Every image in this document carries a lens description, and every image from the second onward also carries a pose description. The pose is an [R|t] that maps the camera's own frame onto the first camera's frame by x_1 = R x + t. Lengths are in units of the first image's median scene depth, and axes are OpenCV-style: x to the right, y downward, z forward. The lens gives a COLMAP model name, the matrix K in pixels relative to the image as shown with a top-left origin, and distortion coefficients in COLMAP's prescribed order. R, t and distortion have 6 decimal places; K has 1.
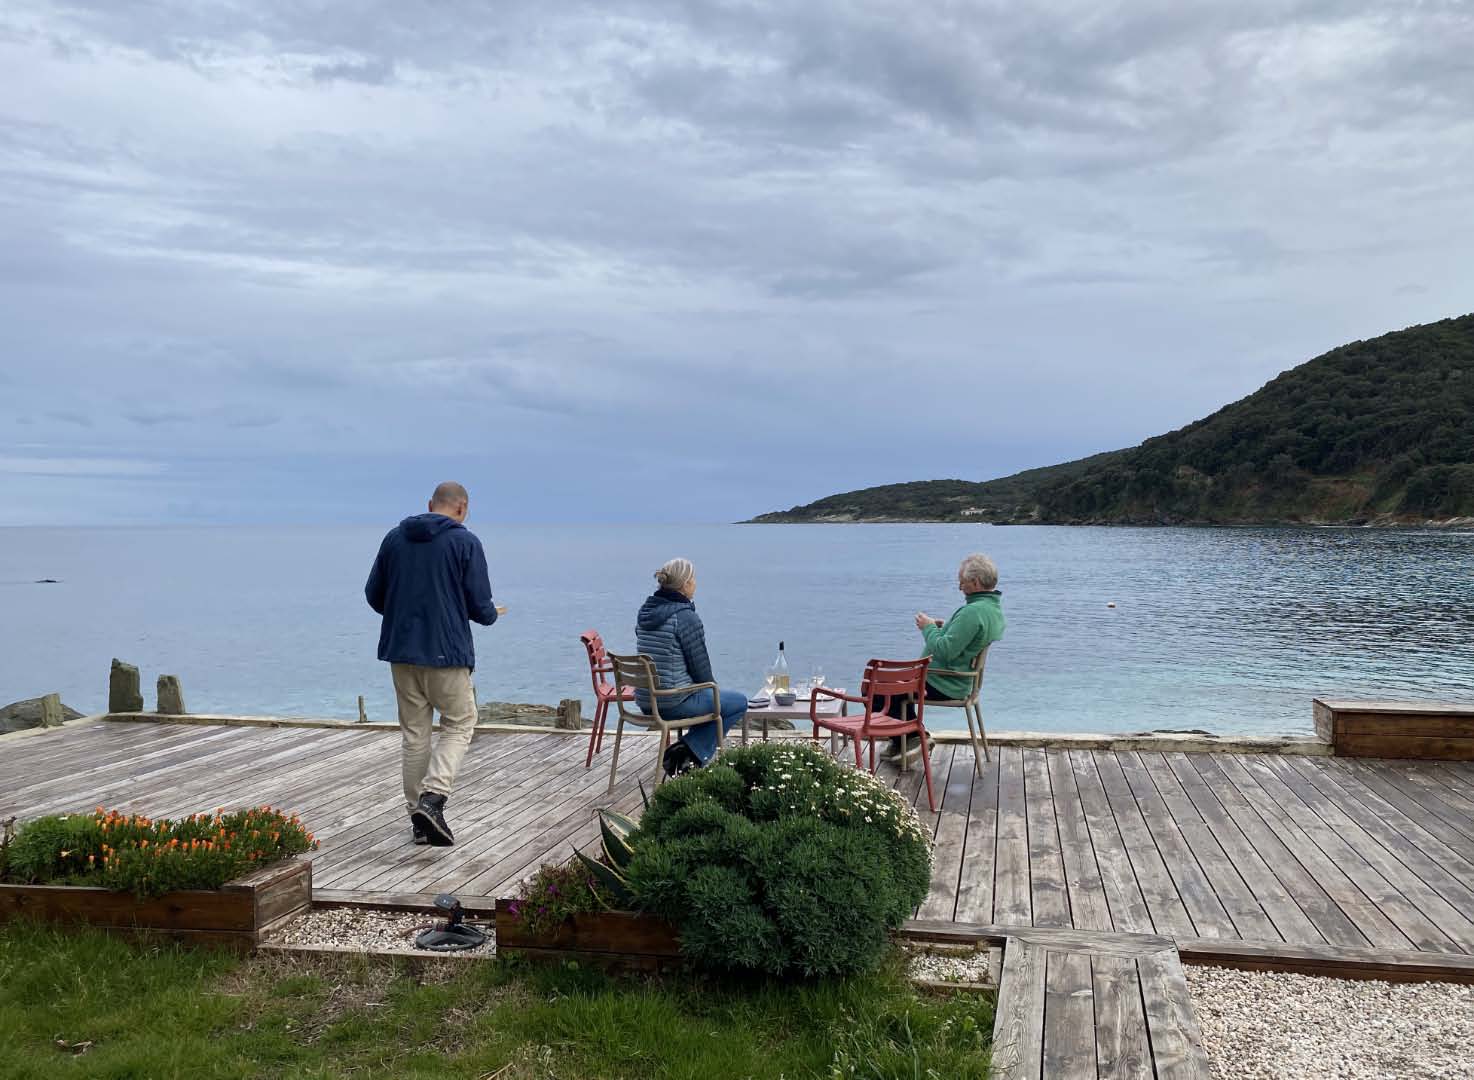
lens RADIAL K [[1188.9, 0, 737.0], [0, 1188.9, 540.0], [0, 0, 1]] dist [0.029855, -0.006688]
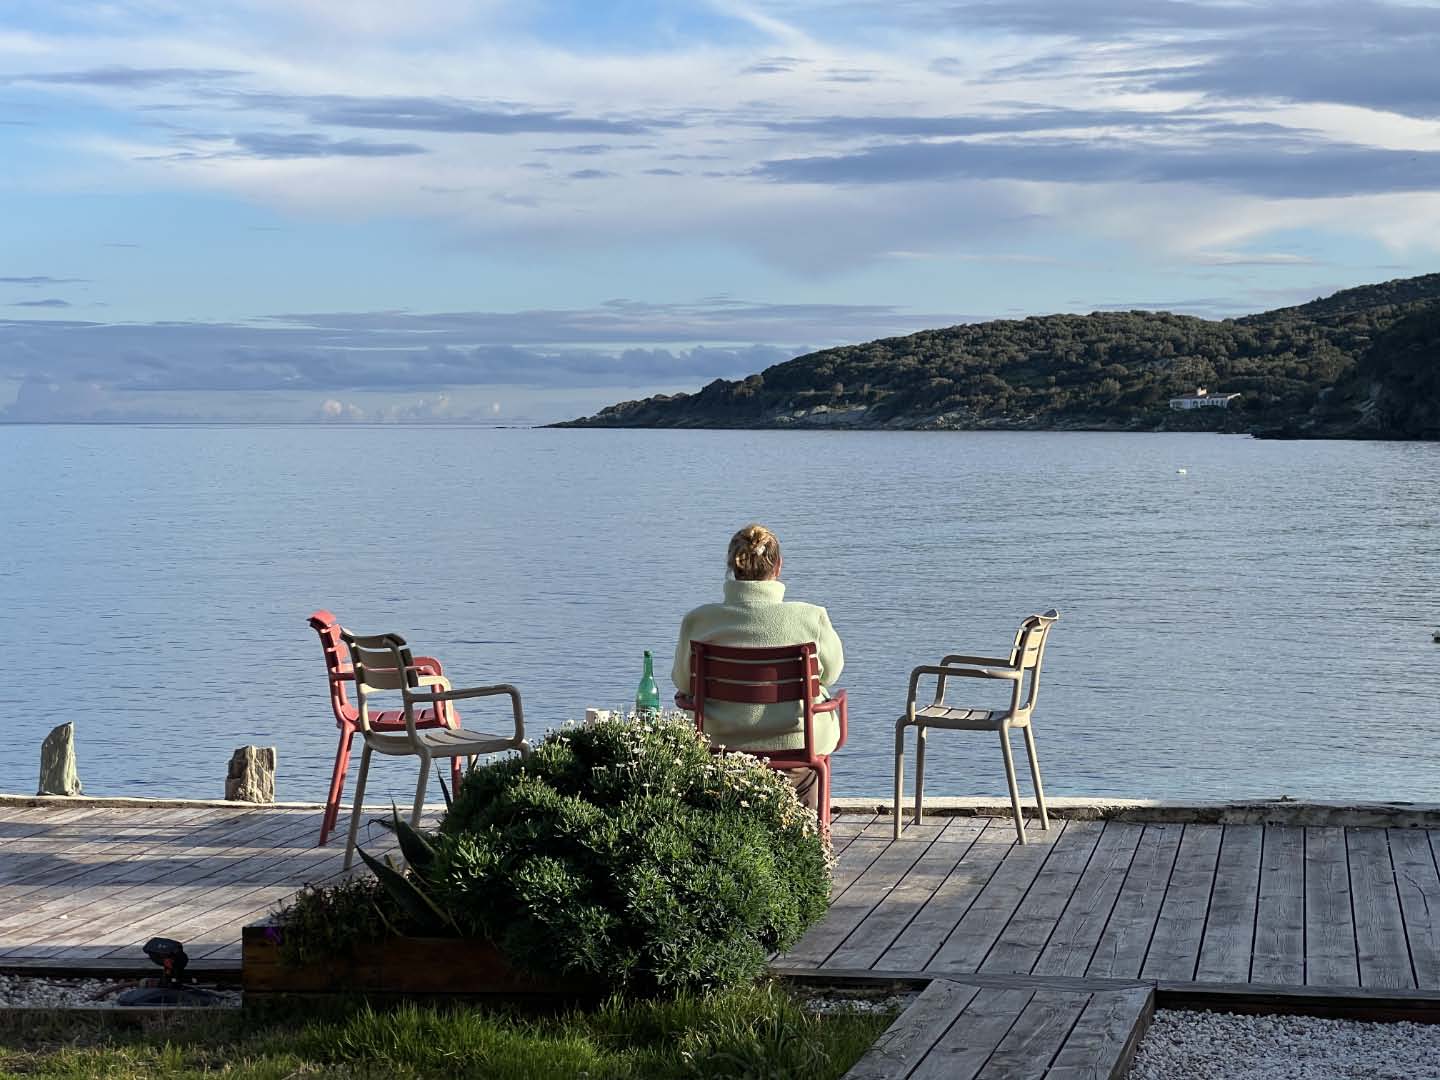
lens RADIAL K [[3444.6, 0, 720.0], [0, 3444.6, 540.0], [0, 0, 1]] dist [0.063854, 0.279073]
pose [[0.998736, 0.007468, 0.049699, -0.009888], [-0.008370, 0.999803, 0.017980, 0.013506], [-0.049555, -0.018374, 0.998602, -0.693194]]
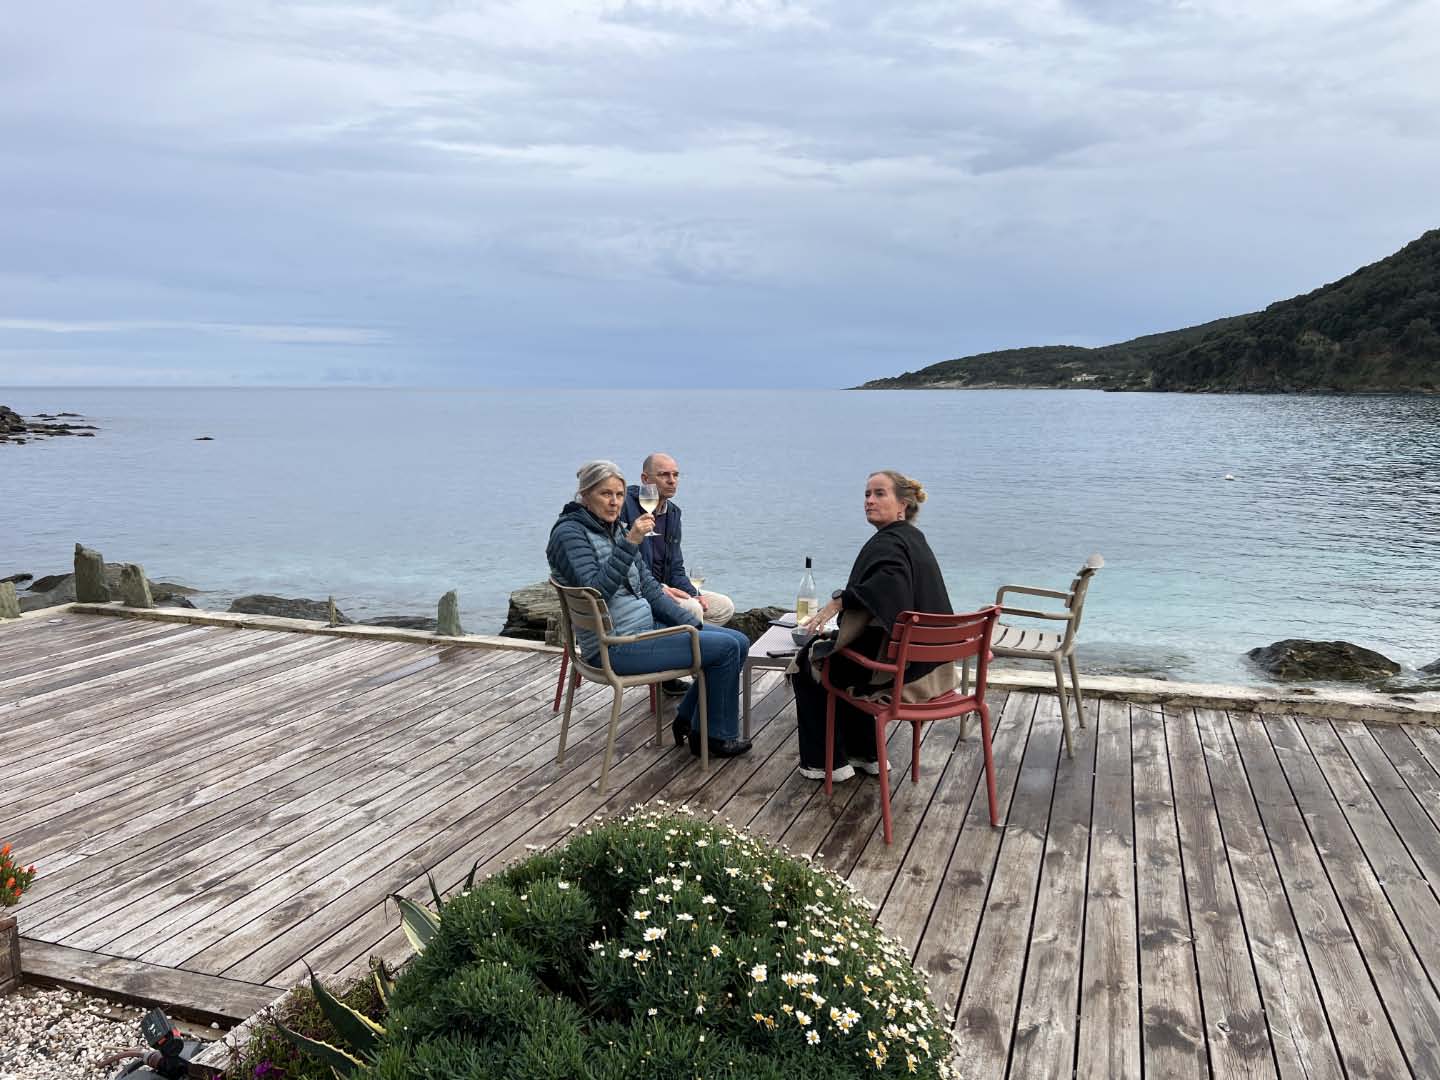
lens RADIAL K [[1088.1, 0, 708.9], [0, 1088.1, 562.8], [0, 0, 1]] dist [0.037342, -0.032551]
pose [[0.991437, 0.026886, -0.127788, 0.068191], [-0.008124, 0.989379, 0.145132, -0.012066], [0.130333, -0.142851, 0.981125, 0.332000]]
